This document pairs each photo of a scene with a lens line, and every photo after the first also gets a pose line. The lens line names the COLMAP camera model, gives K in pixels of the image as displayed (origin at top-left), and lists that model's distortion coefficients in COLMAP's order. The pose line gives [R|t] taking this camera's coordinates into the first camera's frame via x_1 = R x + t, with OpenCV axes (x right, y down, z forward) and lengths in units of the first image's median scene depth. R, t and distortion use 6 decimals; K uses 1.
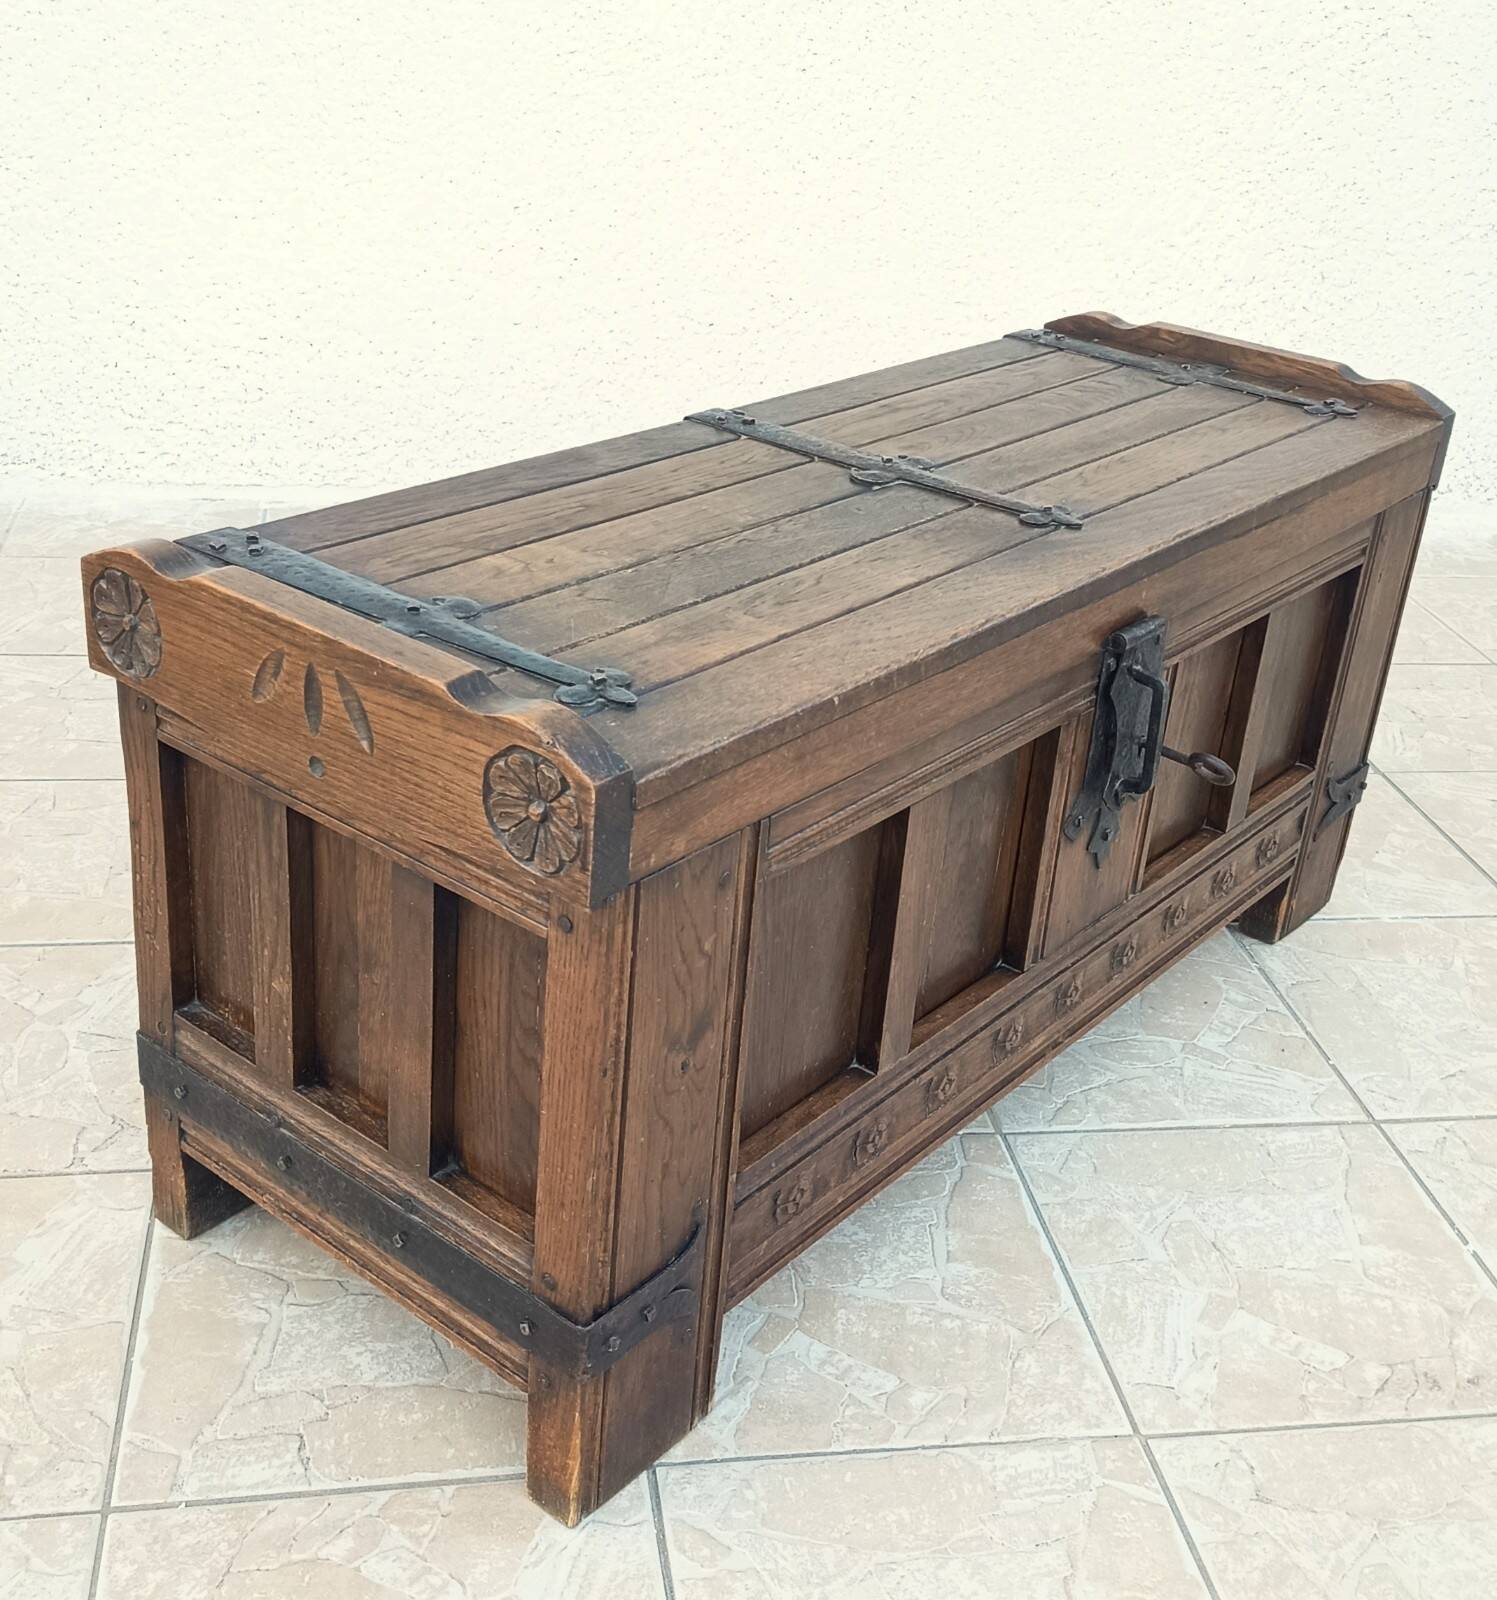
lens RADIAL K [[1964.7, 0, 776.1], [0, 1964.7, 718.5], [0, 0, 1]] dist [0.065549, 0.000000]
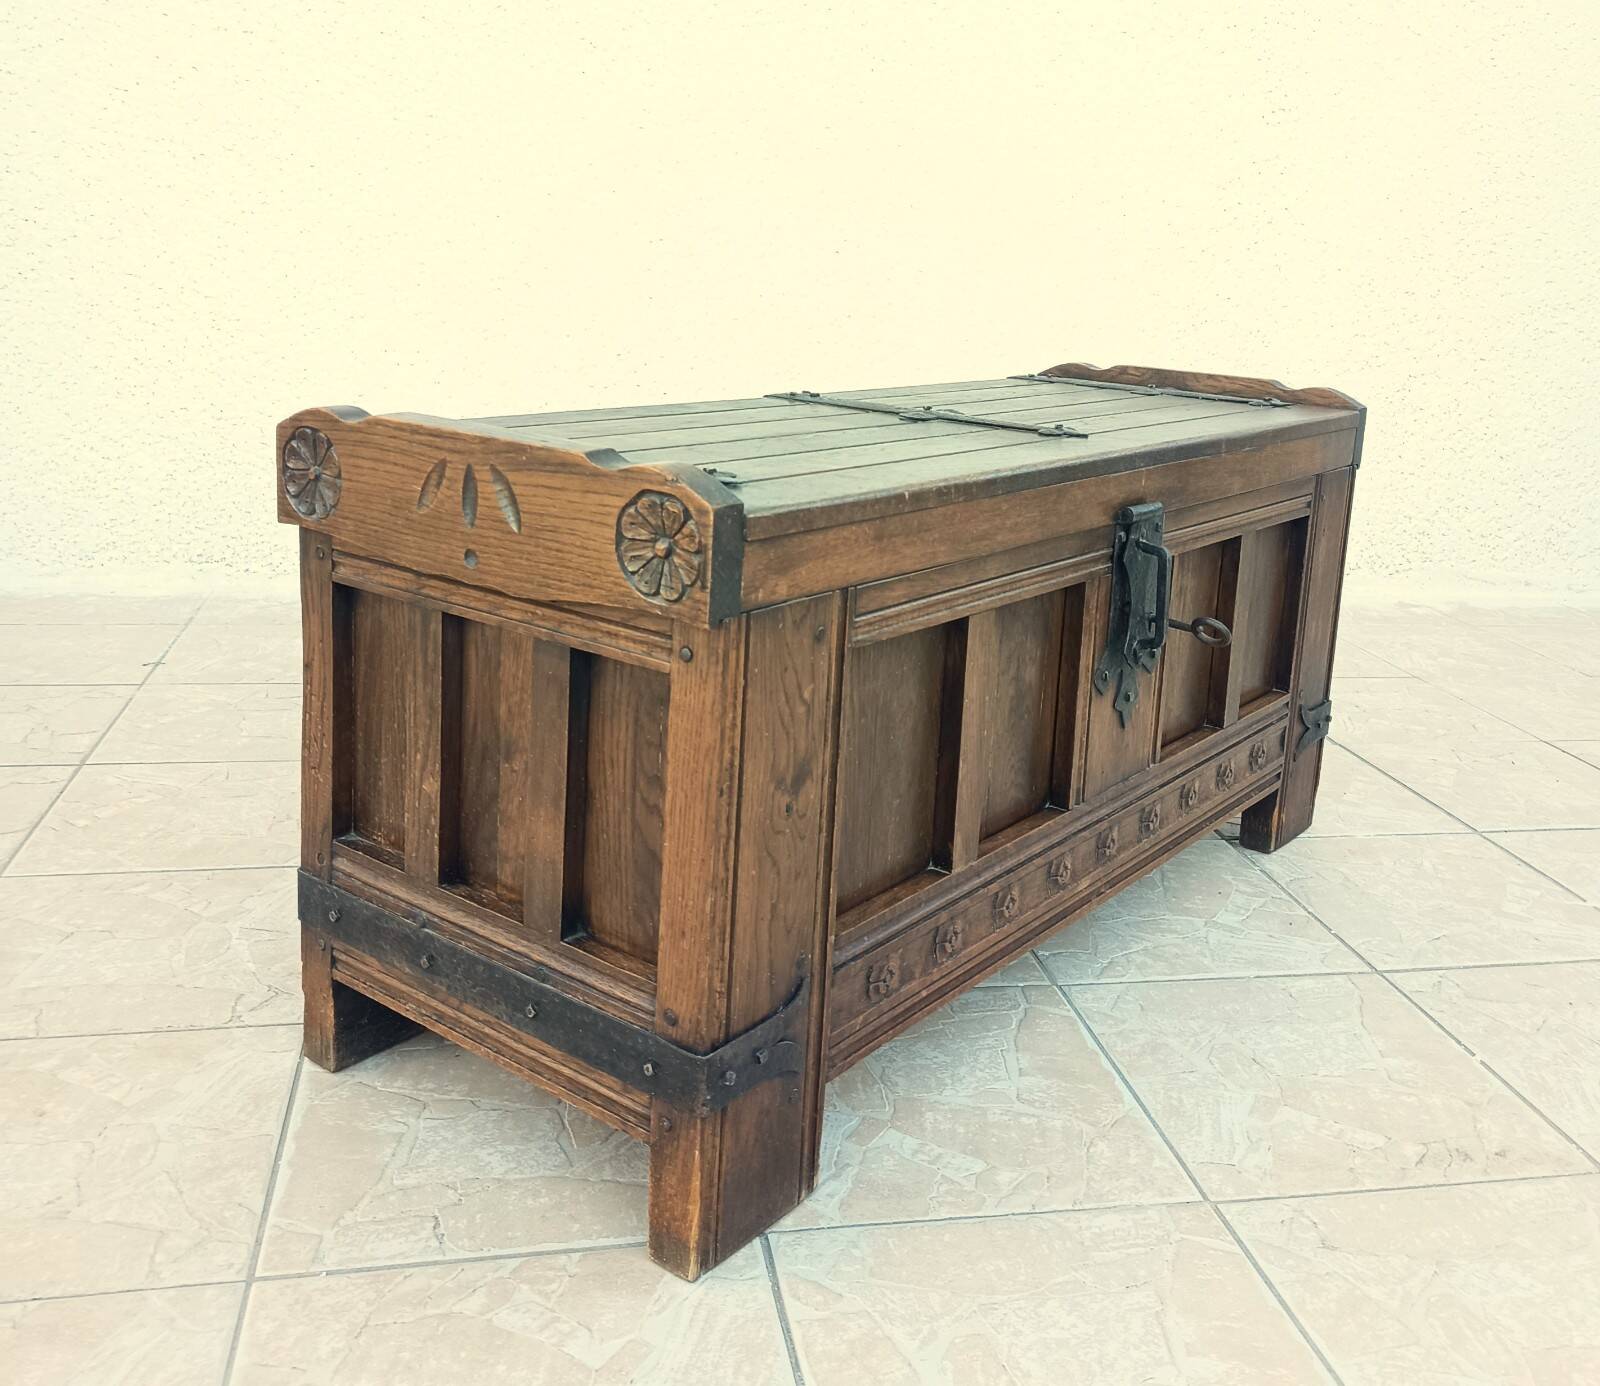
lens RADIAL K [[1571.5, 0, 858.6], [0, 1571.5, 485.8], [0, 0, 1]] dist [0.042230, 0.000000]
pose [[0.998903, -0.031029, 0.035064, -0.028475], [0.039079, 0.965003, -0.259312, 0.206027], [-0.025791, 0.260398, 0.965157, 0.062659]]
